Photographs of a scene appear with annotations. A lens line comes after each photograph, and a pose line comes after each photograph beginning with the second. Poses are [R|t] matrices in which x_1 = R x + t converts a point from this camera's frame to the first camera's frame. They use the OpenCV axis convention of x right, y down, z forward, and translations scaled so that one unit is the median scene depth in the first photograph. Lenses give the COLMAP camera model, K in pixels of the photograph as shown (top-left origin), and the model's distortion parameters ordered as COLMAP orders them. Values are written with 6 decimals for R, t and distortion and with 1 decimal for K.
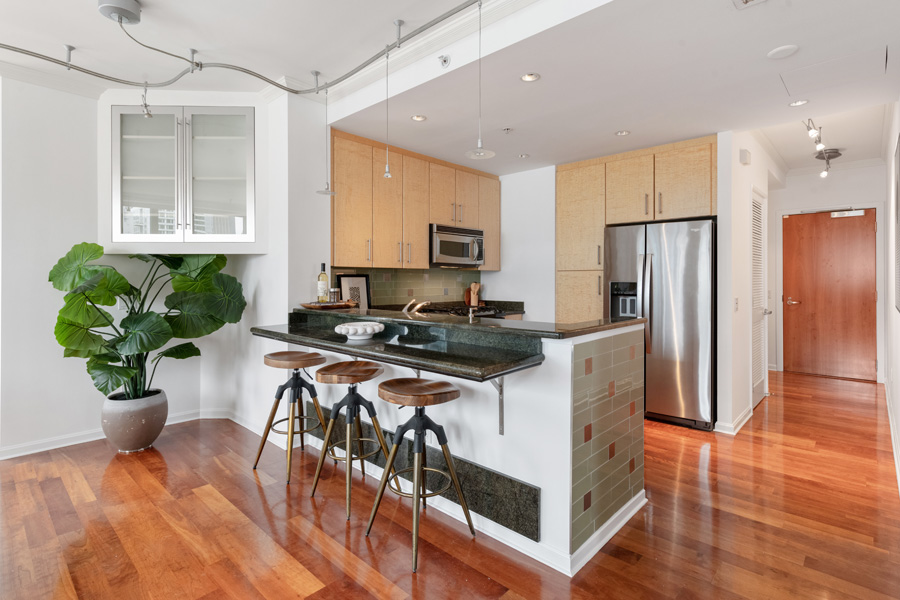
lens RADIAL K [[445.2, 0, 455.6], [0, 445.2, 277.6], [0, 0, 1]] dist [0.009443, 0.000886]
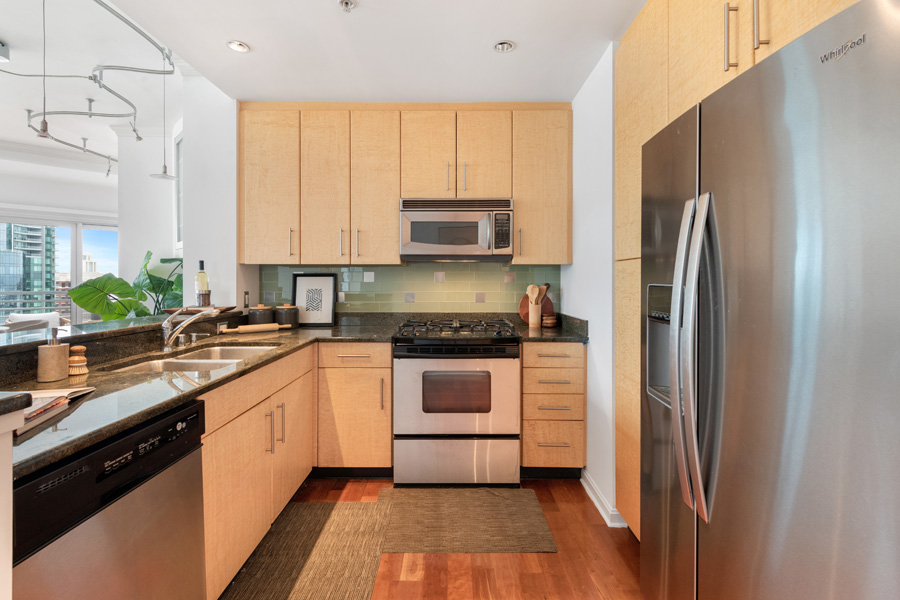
lens RADIAL K [[433.6, 0, 457.8], [0, 433.6, 282.2], [0, 0, 1]] dist [0.000098, 0.000036]
pose [[0.673272, -0.001749, -0.739393, 0.611848], [0.003702, 0.999993, 0.001005, 0.010058], [0.739386, -0.003414, 0.673273, 0.746349]]
